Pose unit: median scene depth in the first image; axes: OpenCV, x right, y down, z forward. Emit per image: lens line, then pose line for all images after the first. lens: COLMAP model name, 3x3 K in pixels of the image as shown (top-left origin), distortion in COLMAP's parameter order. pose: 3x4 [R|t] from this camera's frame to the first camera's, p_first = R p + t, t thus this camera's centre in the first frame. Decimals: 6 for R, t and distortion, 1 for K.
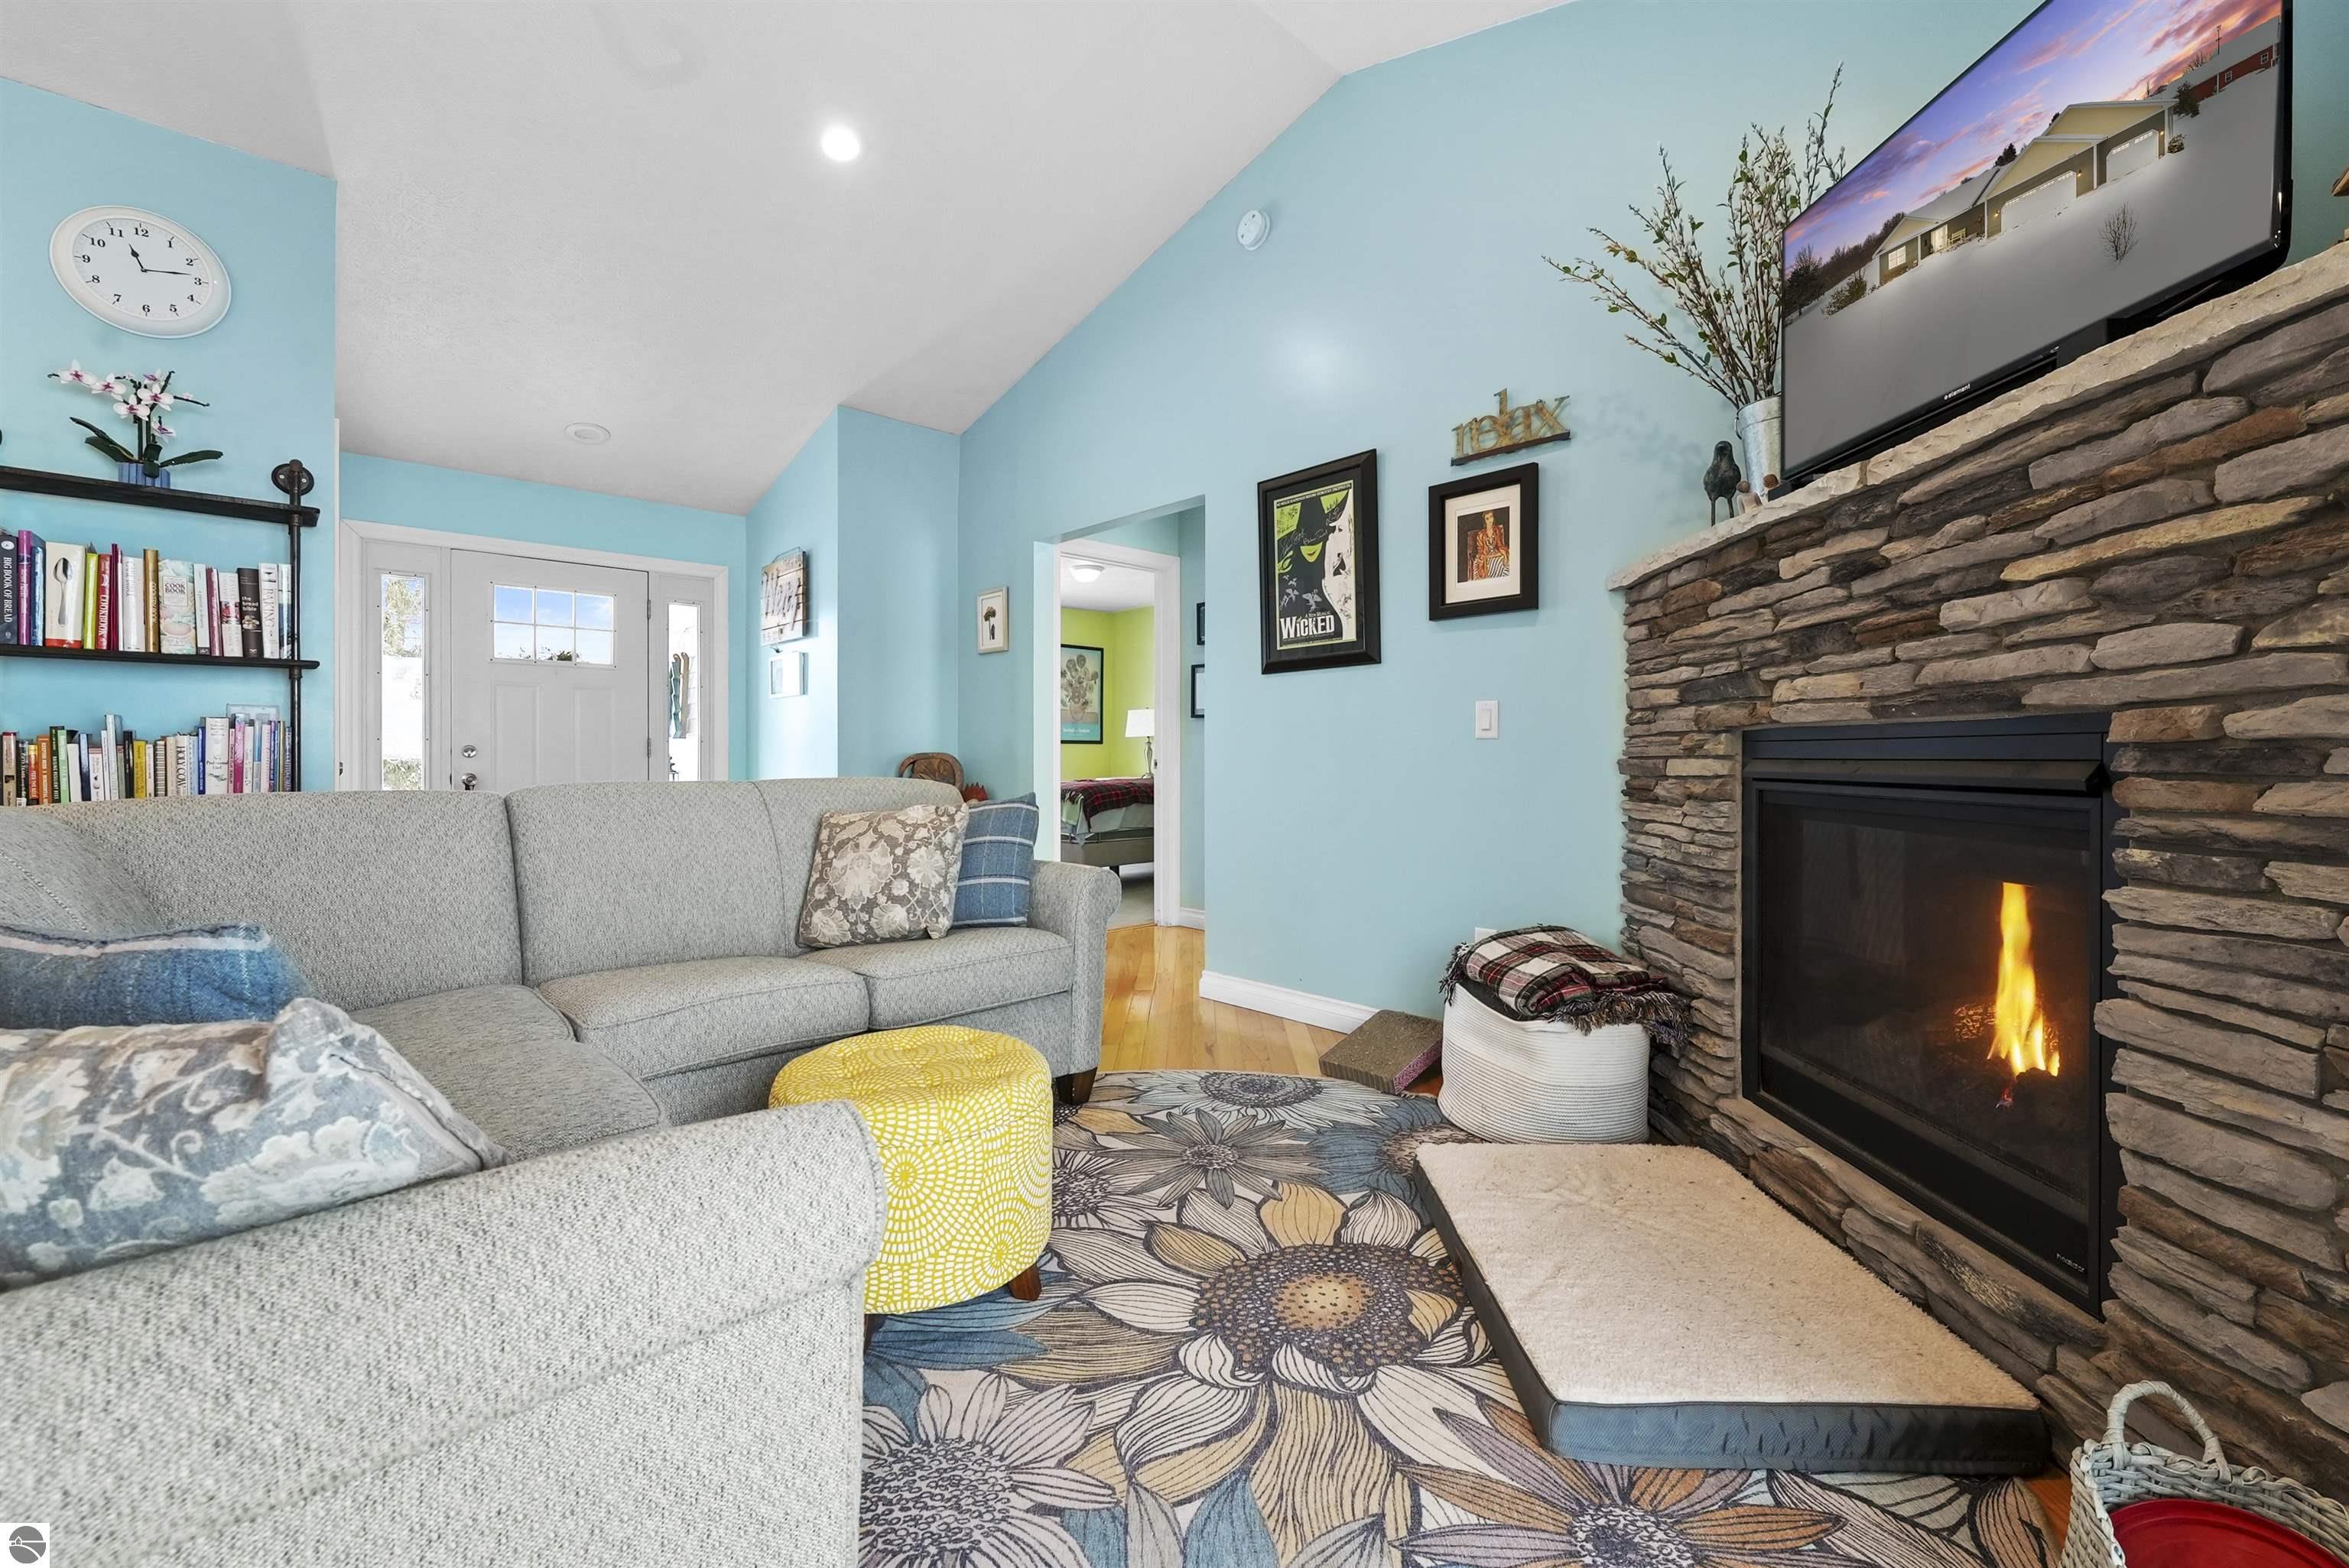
lens RADIAL K [[967.0, 0, 1171.2], [0, 967.0, 754.1], [0, 0, 1]] dist [0.004597, -0.000305]
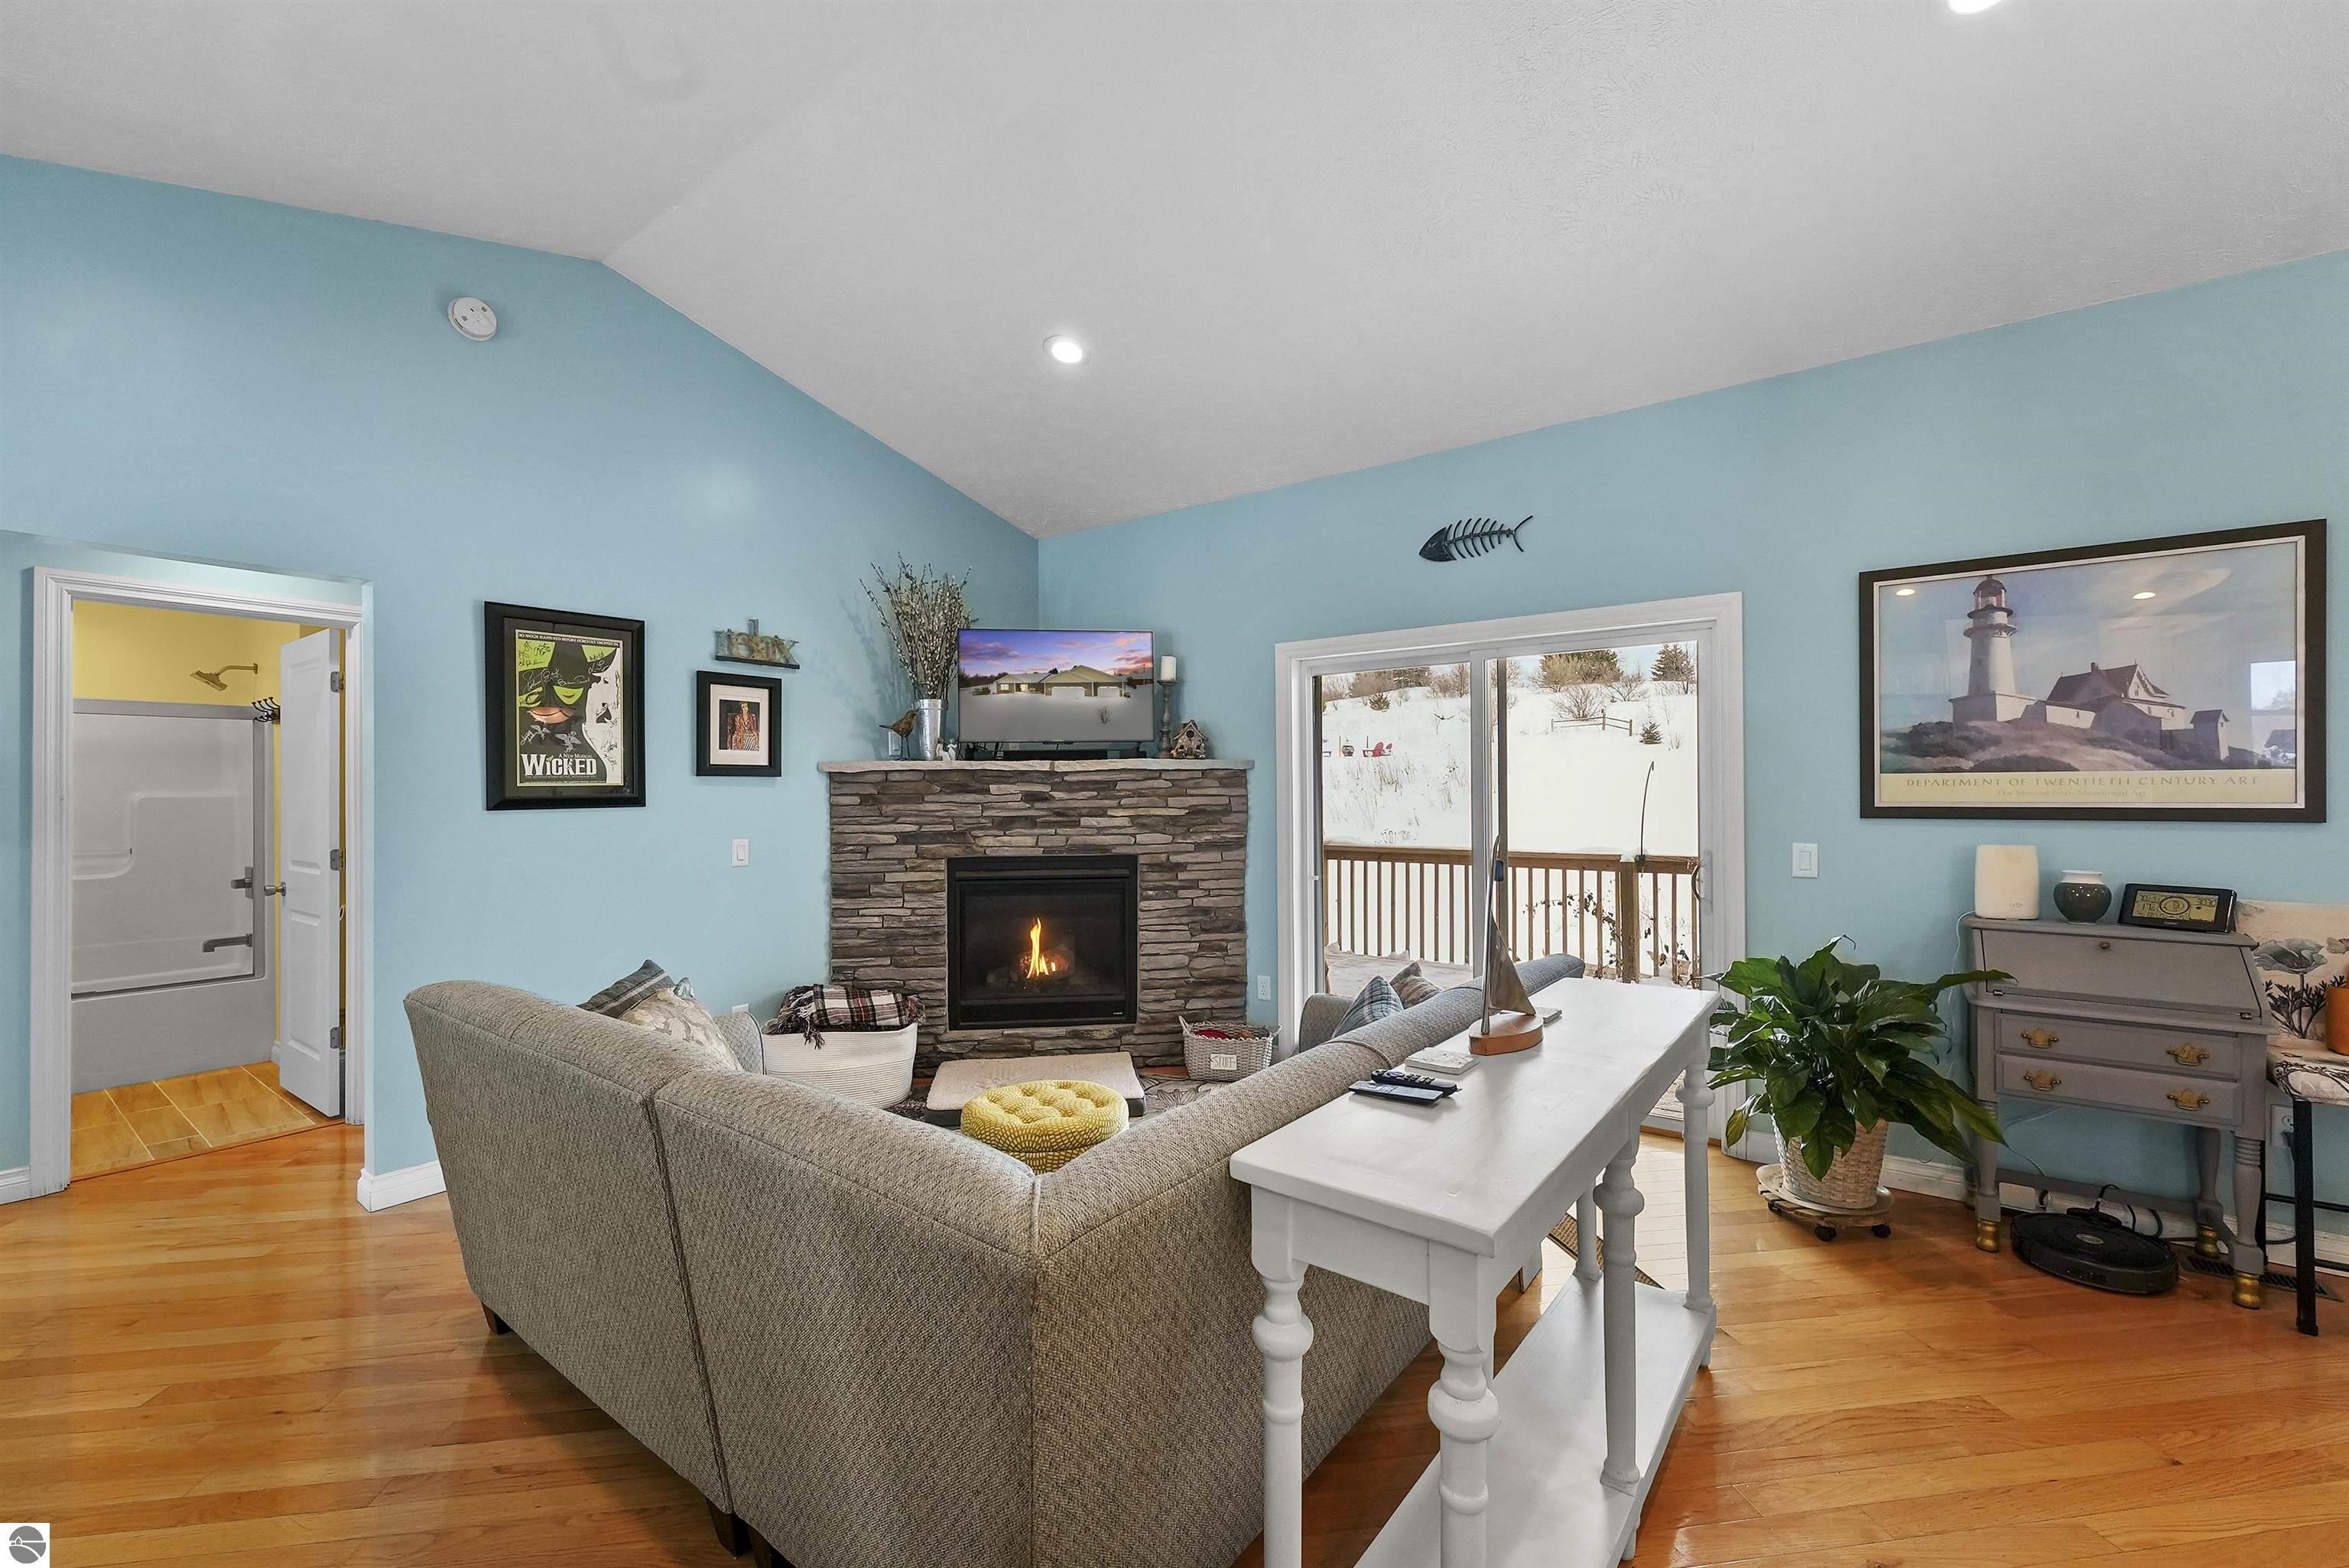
lens RADIAL K [[967.0, 0, 1175.0], [0, 967.0, 789.2], [0, 0, 1]] dist [0.004597, -0.000305]
pose [[-0.171388, 0.002440, 0.985201, -1.532843], [0.003066, 0.999993, -0.001944, -0.163539], [-0.985199, 0.002688, -0.171394, 0.849269]]
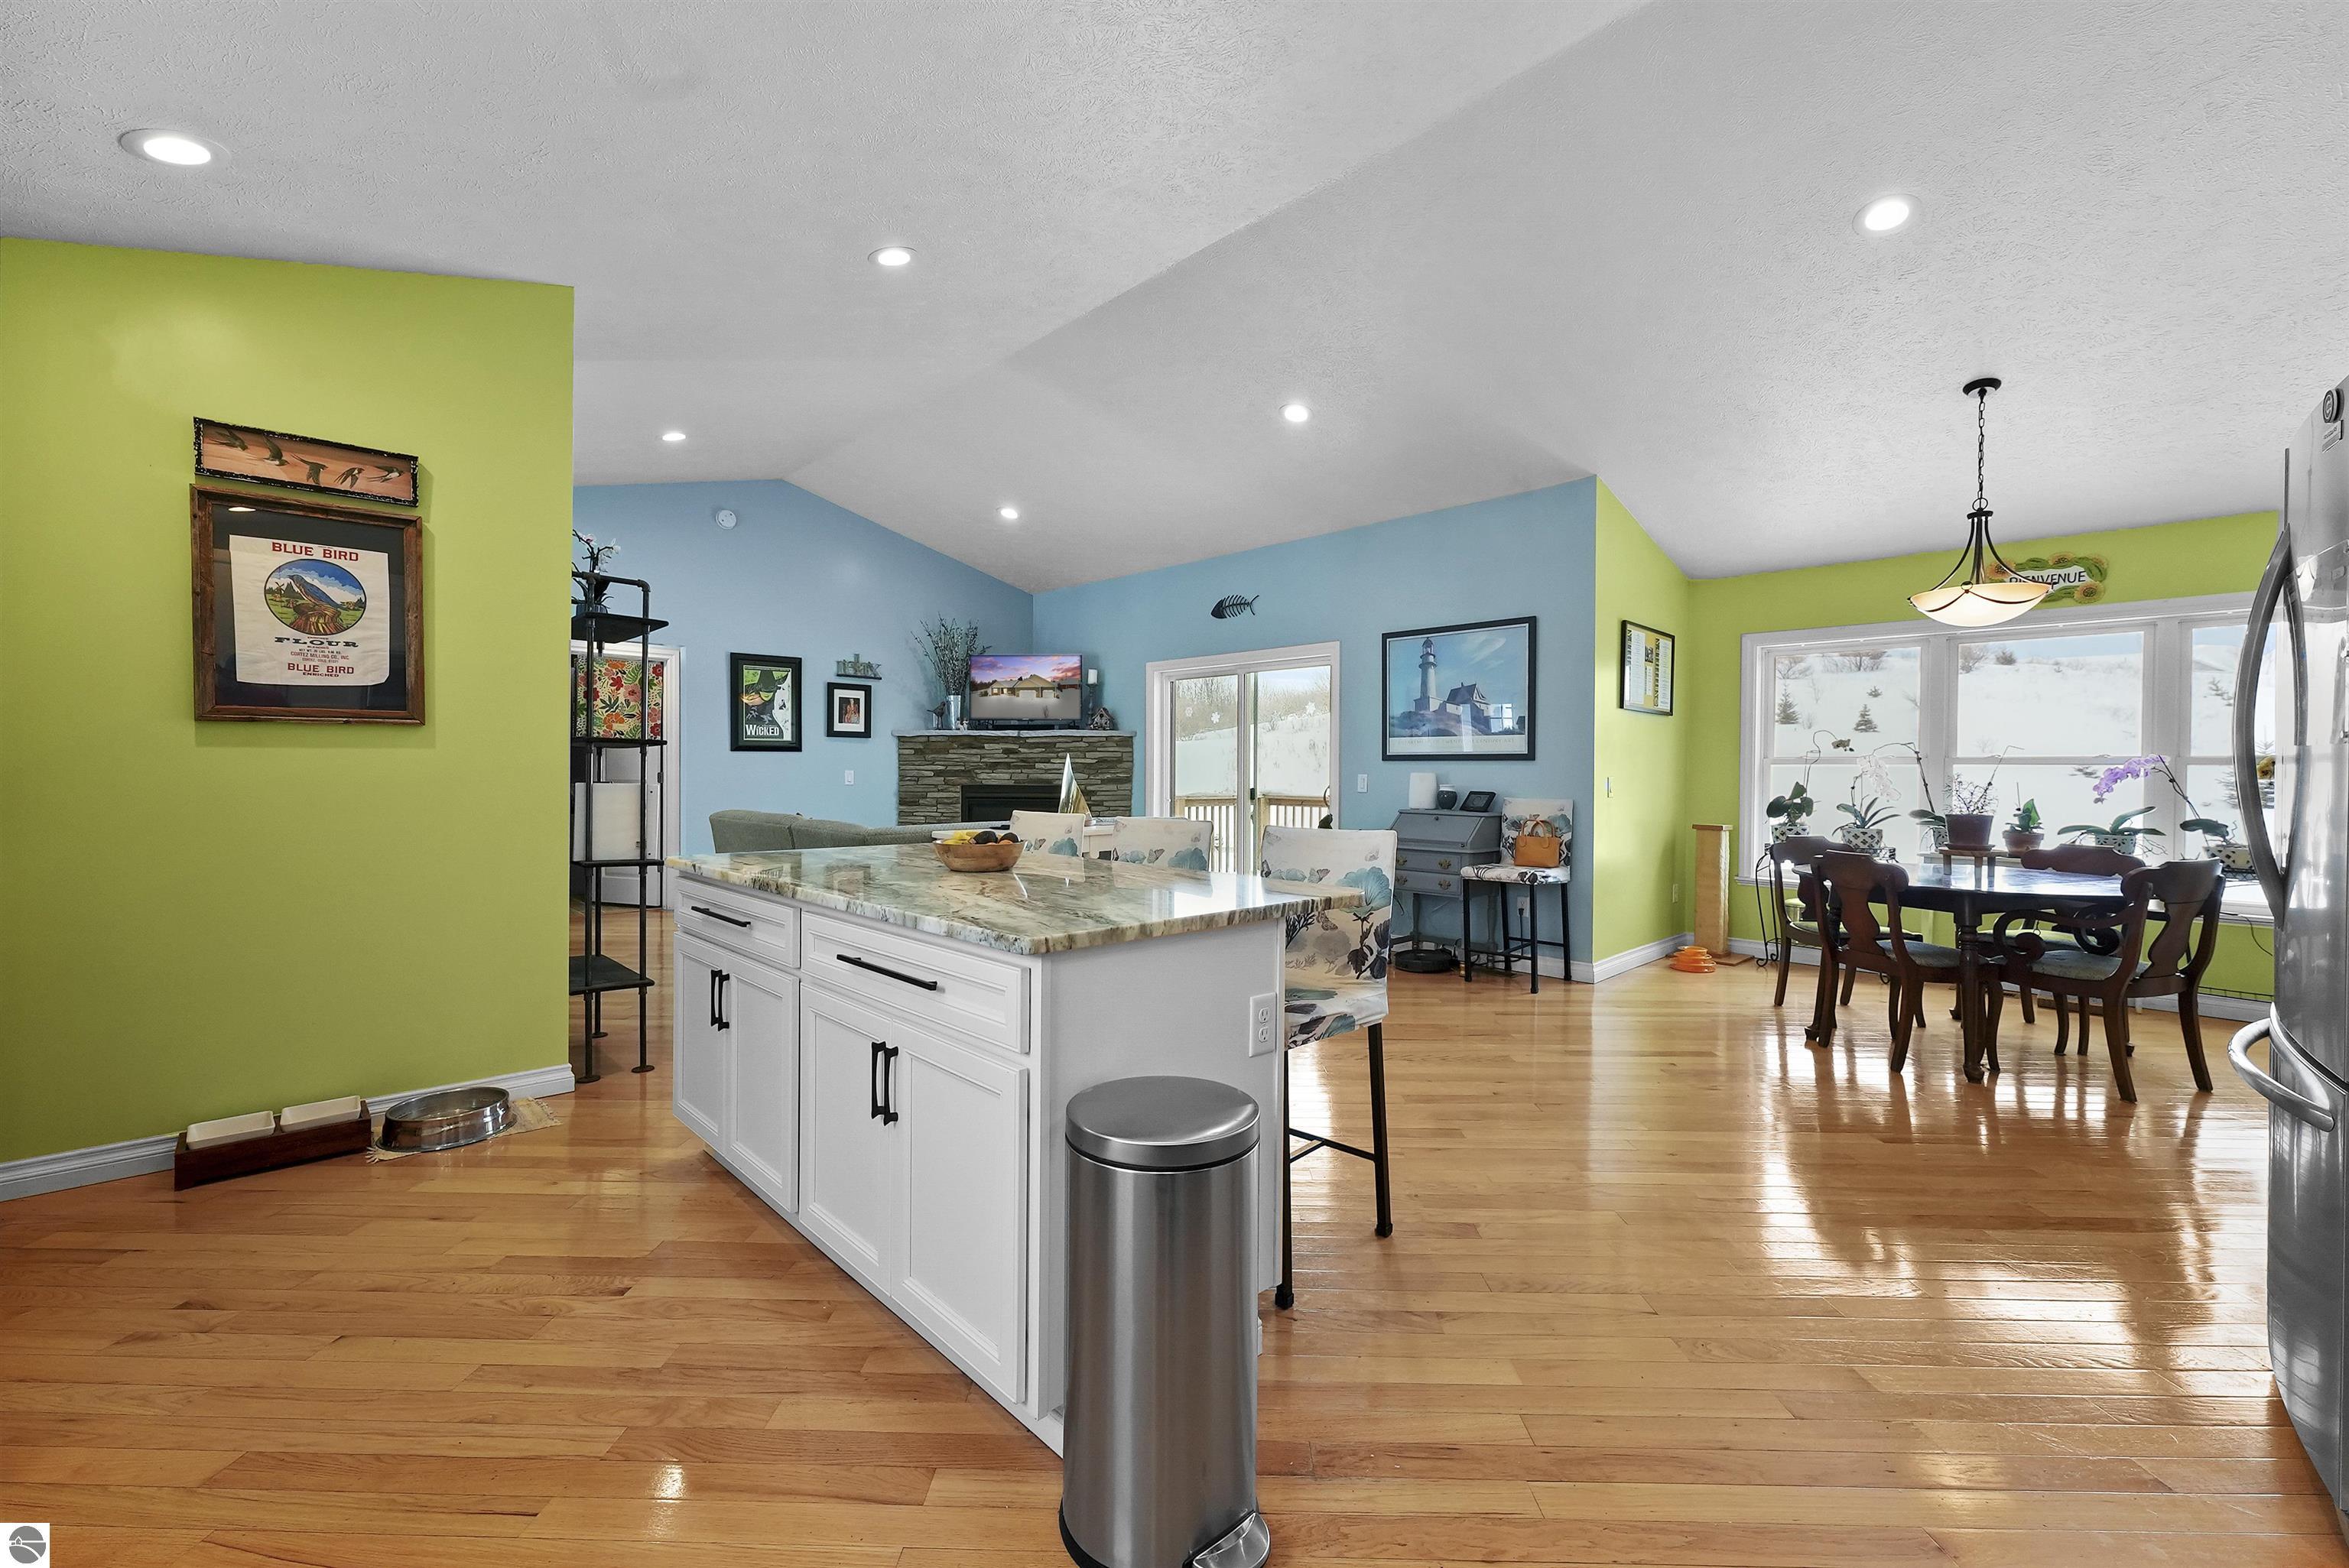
lens RADIAL K [[967.0, 0, 1169.4], [0, 967.0, 780.6], [0, 0, 1]] dist [0.004597, -0.000305]
pose [[-0.009208, -0.012970, 0.999873, -3.081842], [-0.008400, 0.999882, 0.012893, -0.092809], [-0.999922, -0.008280, -0.009316, 0.223573]]
